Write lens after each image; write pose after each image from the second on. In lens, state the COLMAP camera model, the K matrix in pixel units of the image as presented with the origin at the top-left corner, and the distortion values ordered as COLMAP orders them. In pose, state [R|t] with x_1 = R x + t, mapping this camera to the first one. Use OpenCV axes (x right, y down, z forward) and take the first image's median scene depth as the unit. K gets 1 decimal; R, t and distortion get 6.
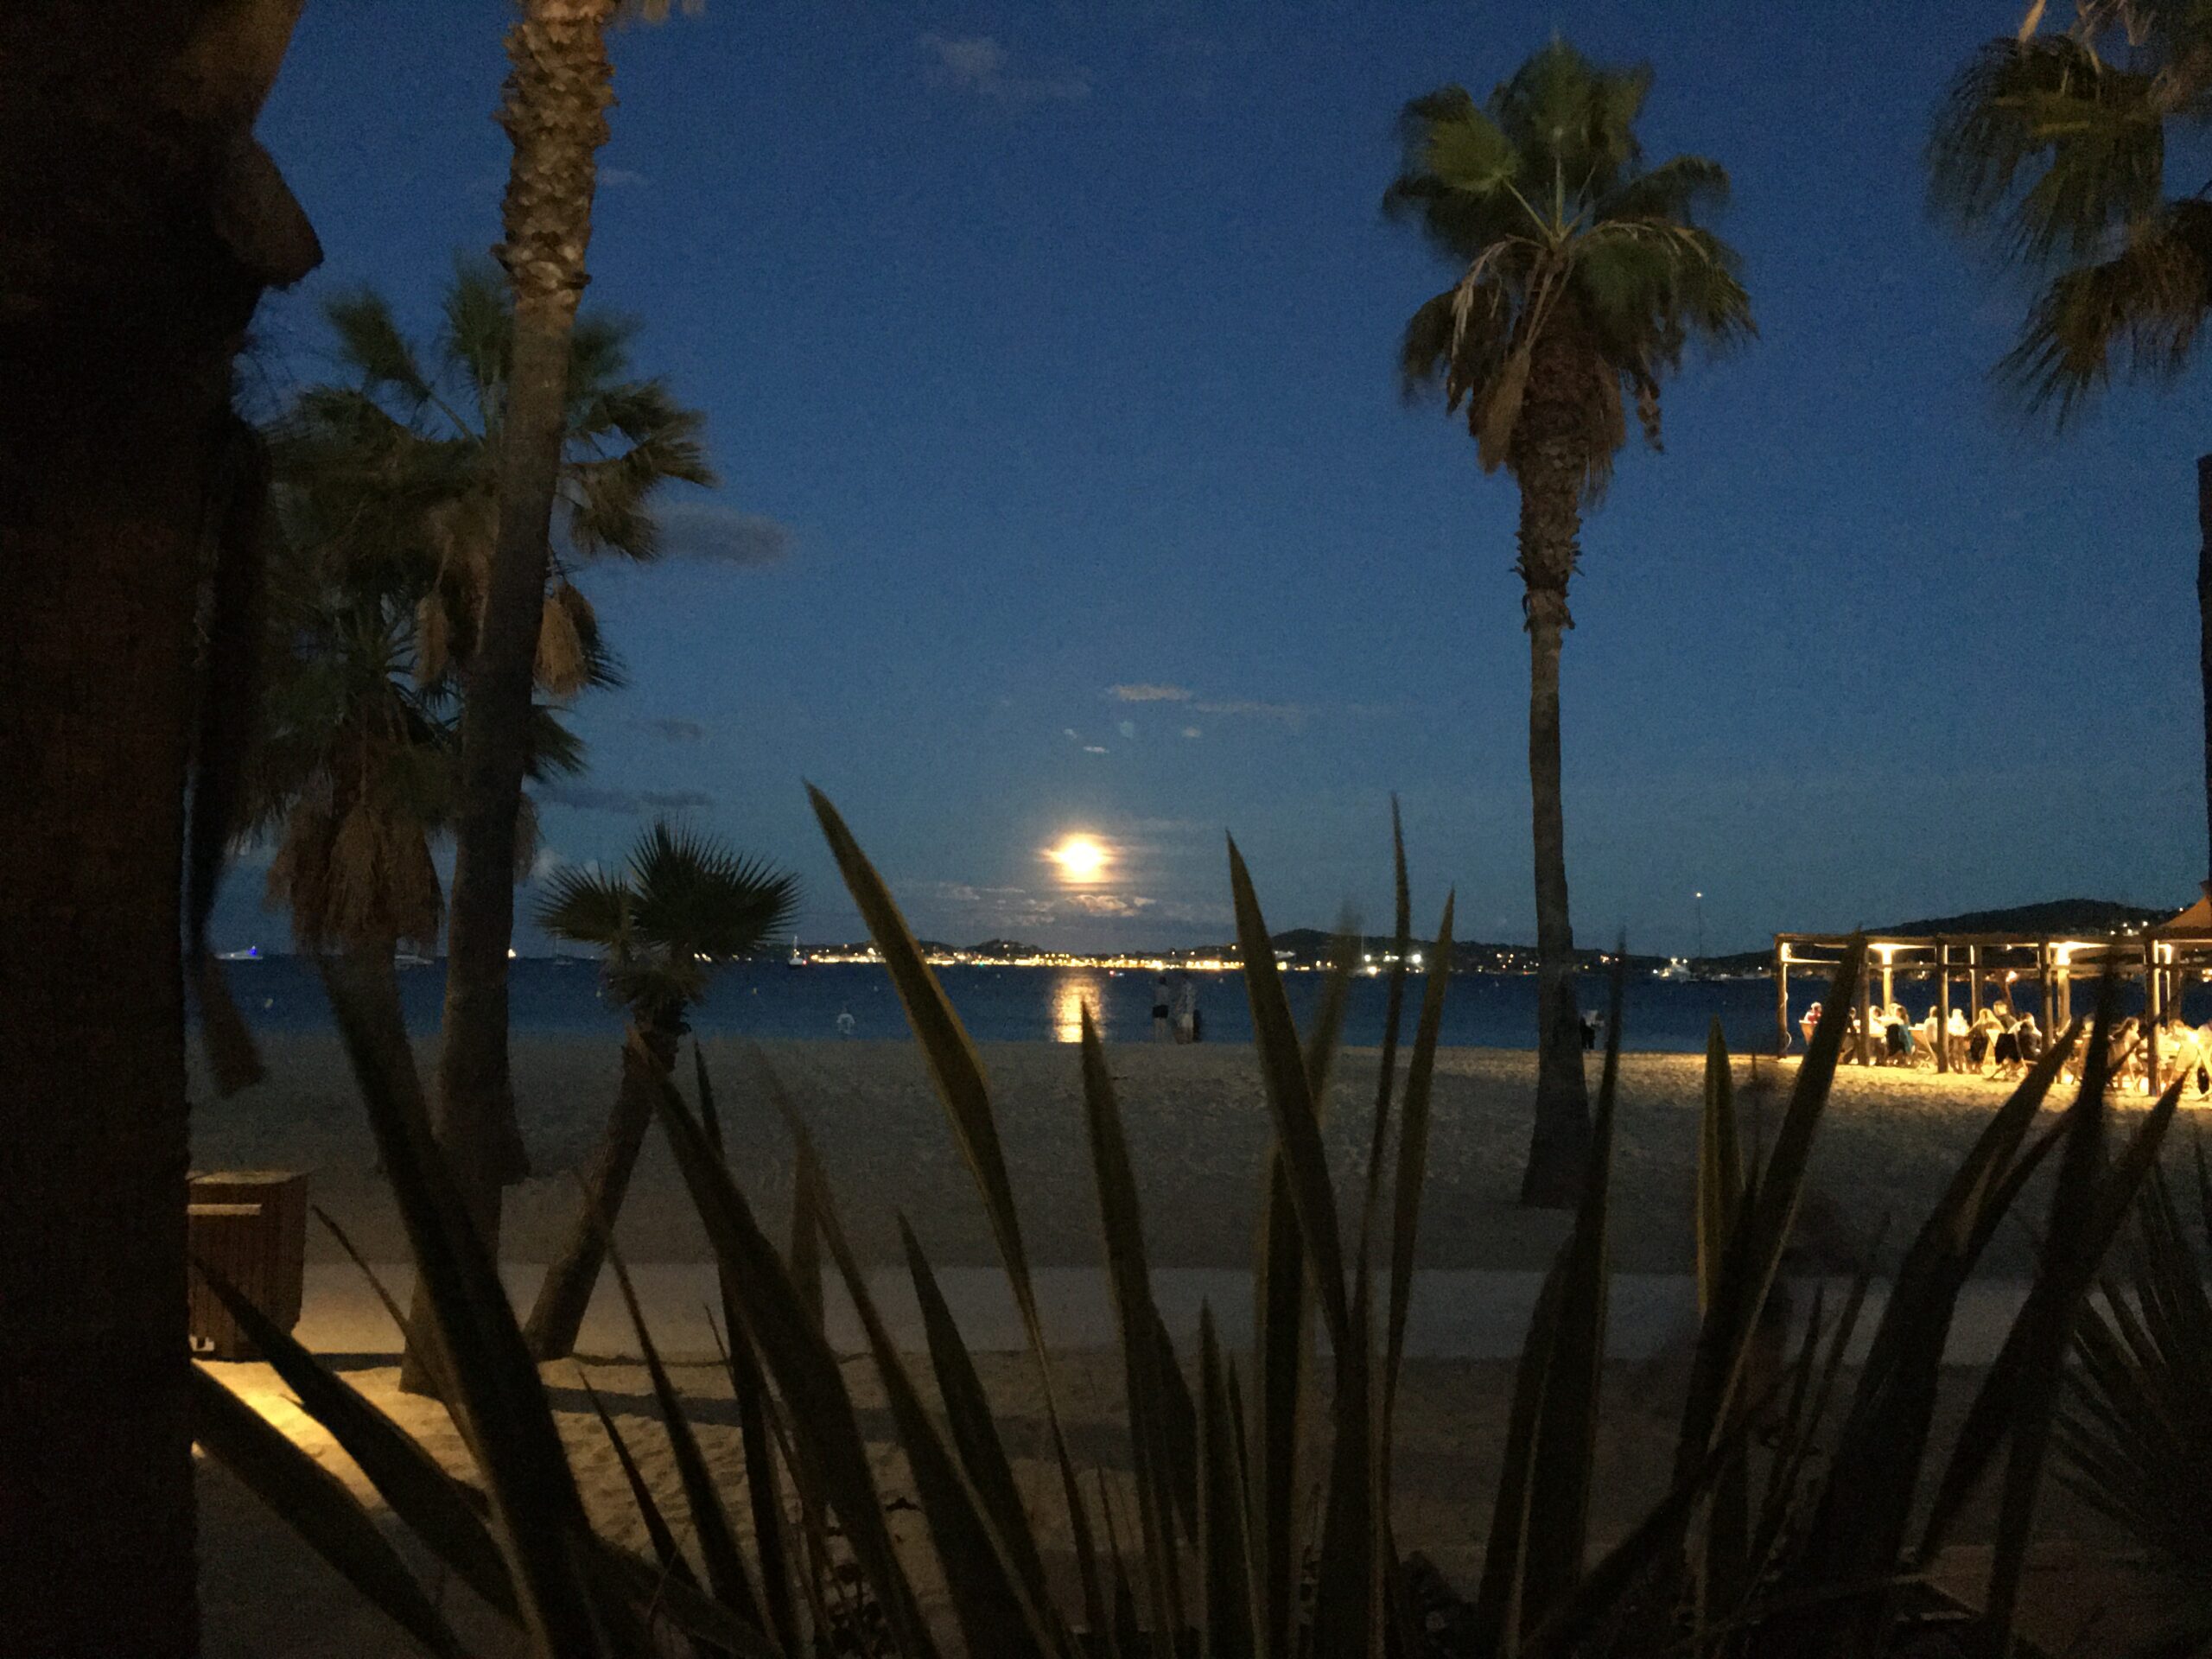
lens RADIAL K [[1912.0, 0, 1106.0], [0, 1912.0, 829.5], [0, 0, 1]] dist [0.045917, -0.010035]
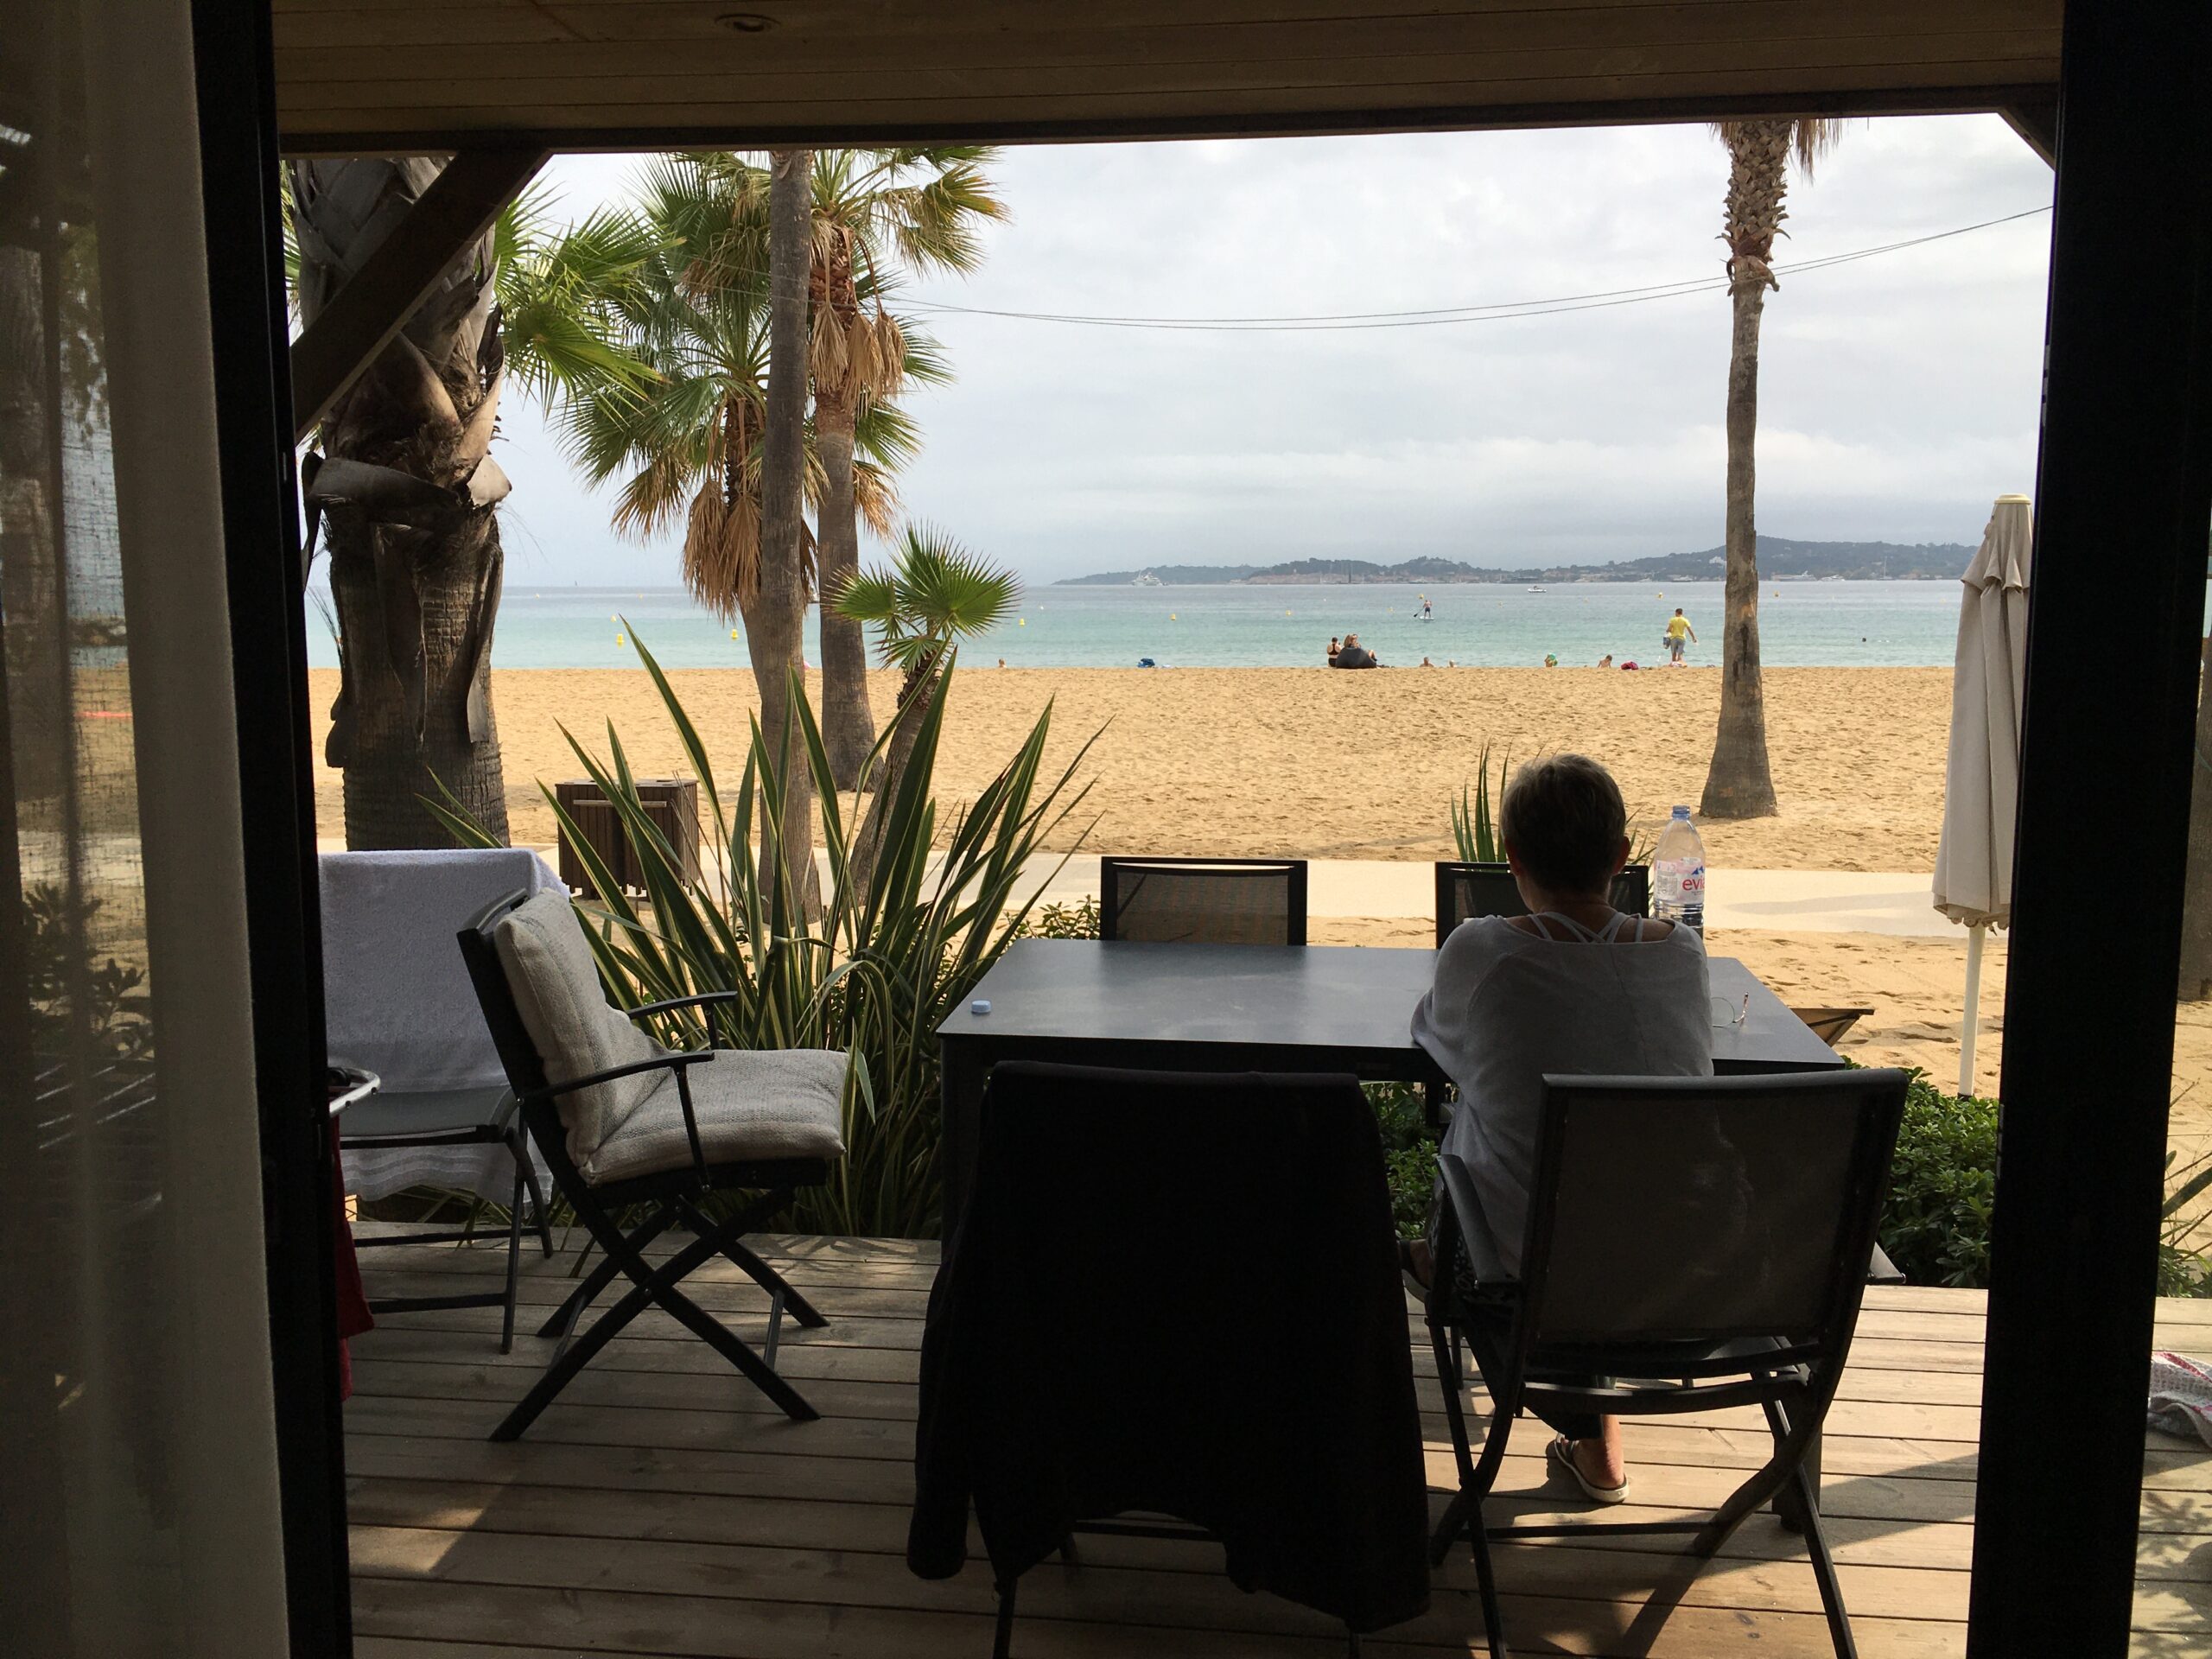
lens RADIAL K [[1912.0, 0, 1106.0], [0, 1912.0, 829.5], [0, 0, 1]] dist [0.045917, -0.010035]
pose [[0.973693, 0.008554, -0.227705, 0.126457], [0.036650, 0.980406, 0.193549, -0.031684], [0.224899, -0.196803, 0.954300, -0.176541]]
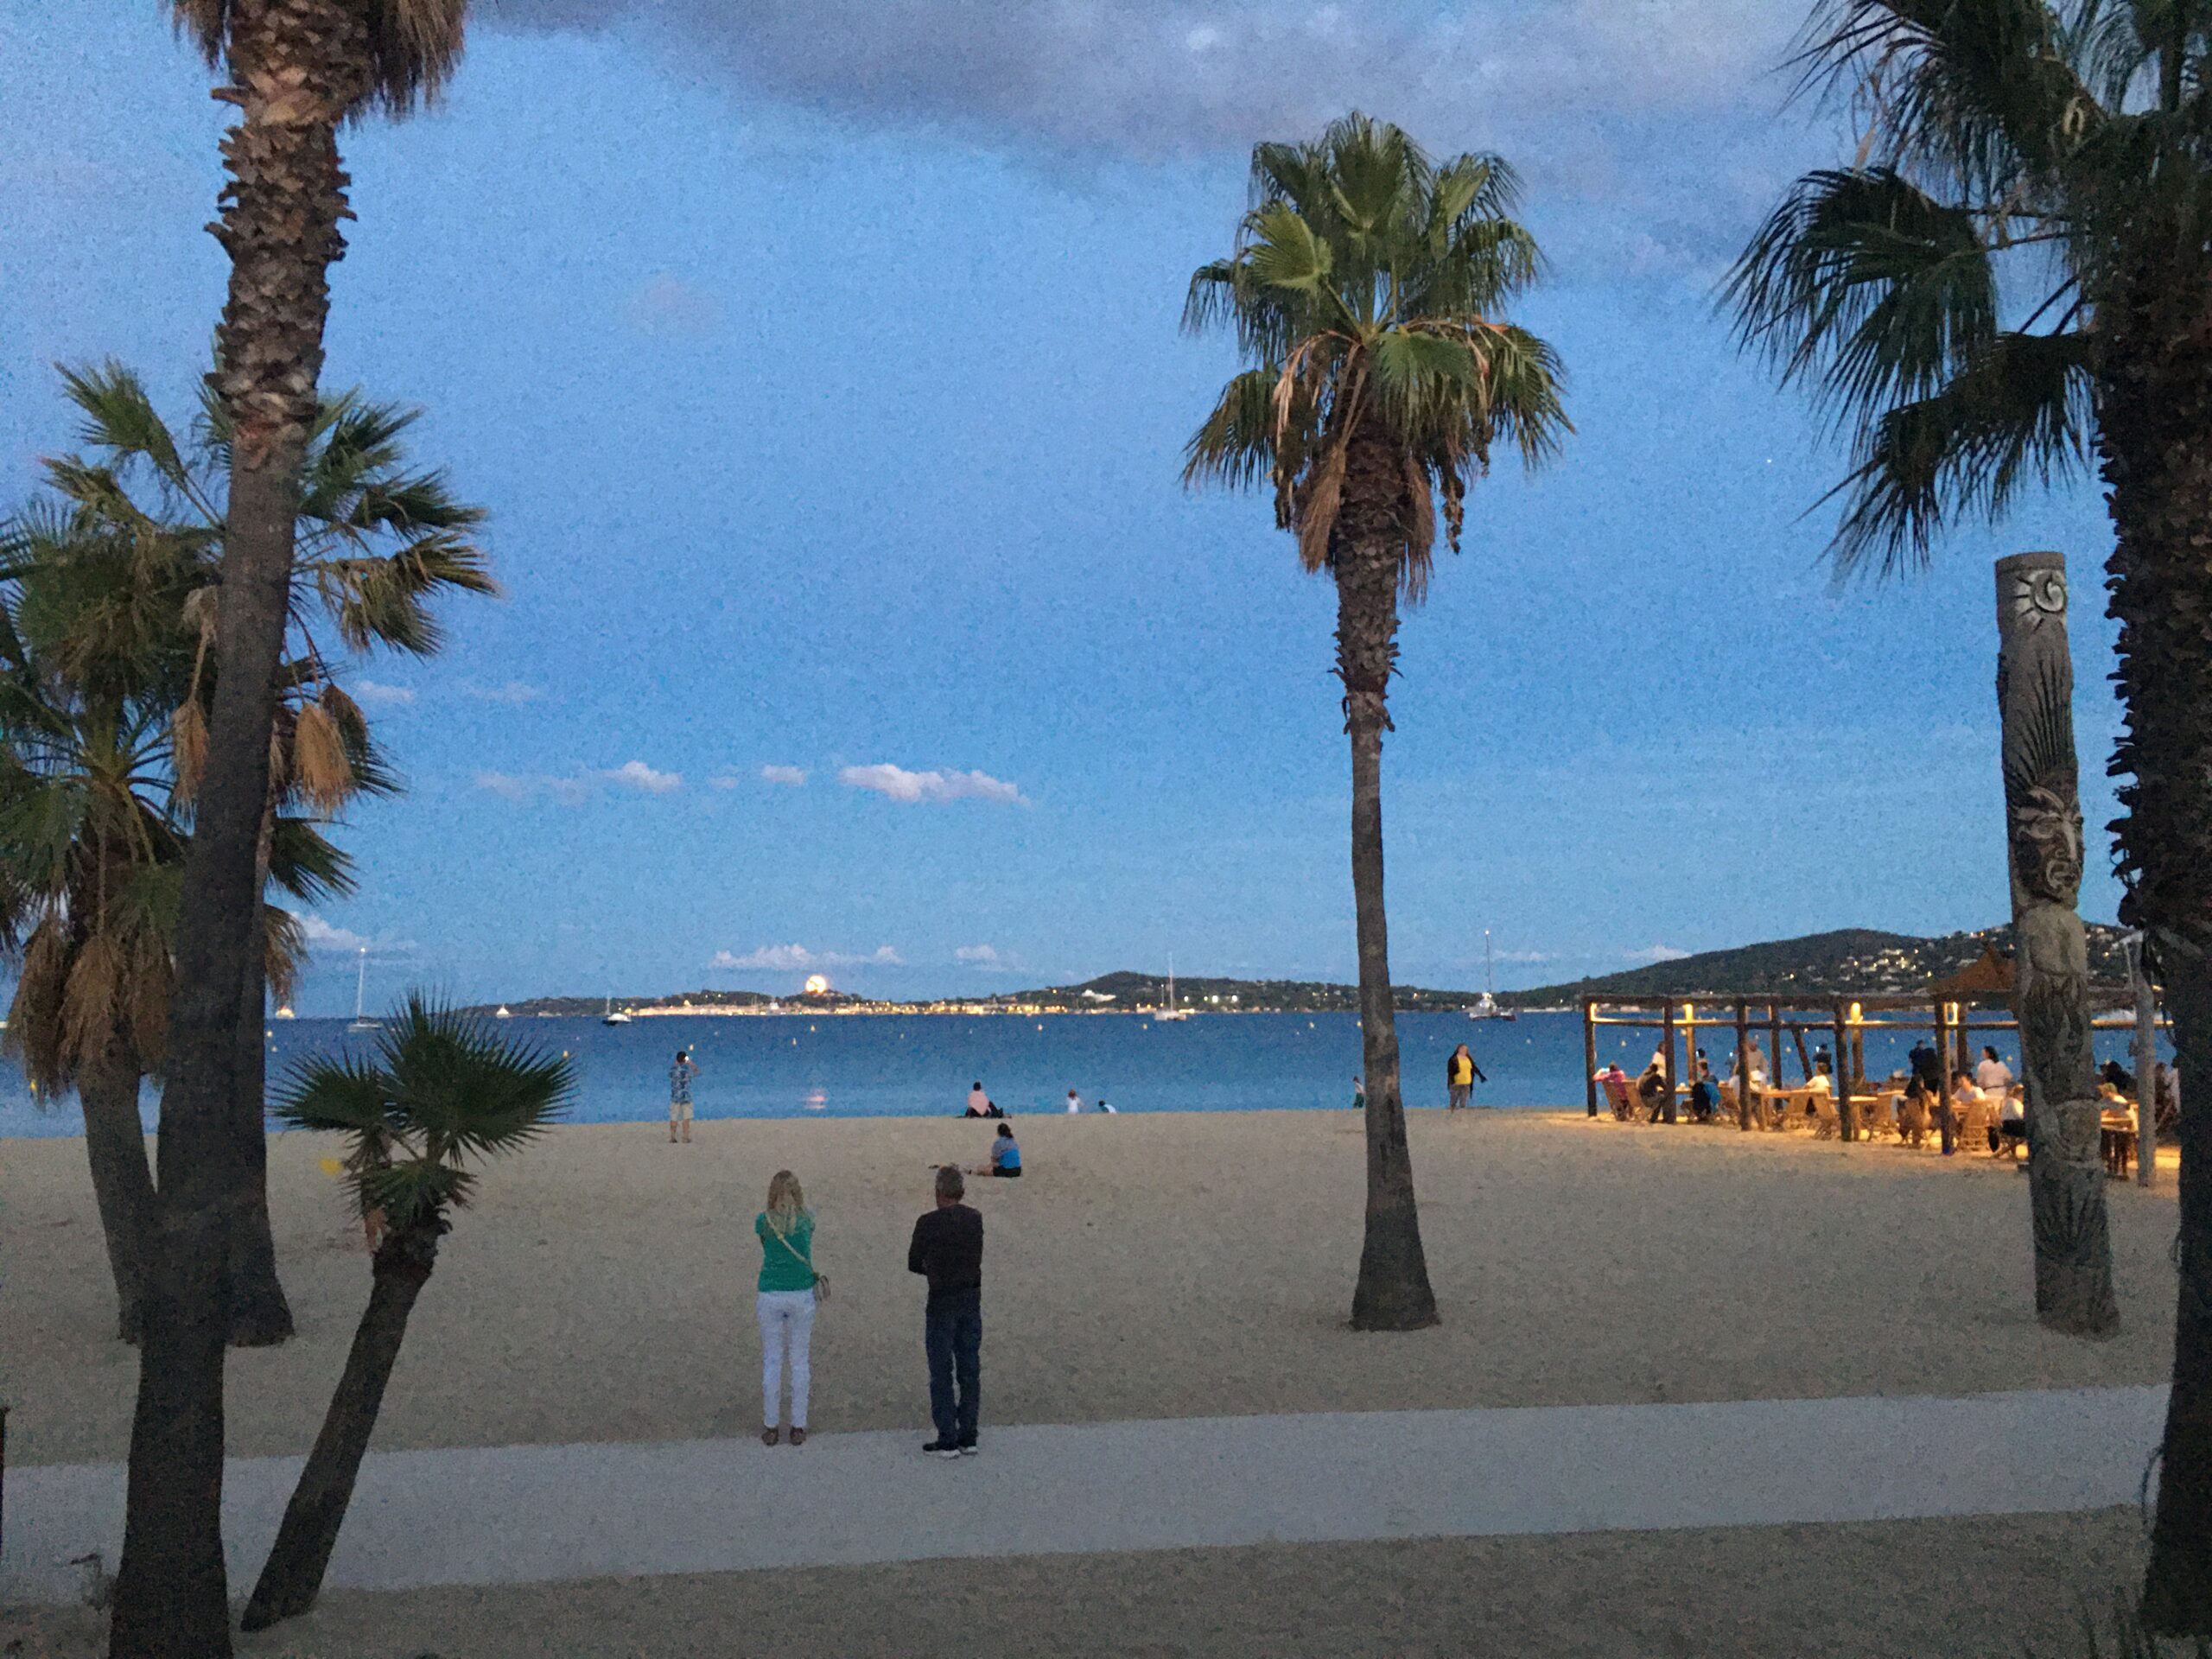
lens RADIAL K [[1884.6, 0, 1106.0], [0, 1884.6, 829.5], [0, 0, 1]] dist [0.097077, -0.159259]
pose [[0.995372, -0.012322, 0.095304, 0.003548], [0.014144, 0.999730, -0.018463, -0.038418], [-0.095051, 0.019725, 0.995277, 0.048700]]
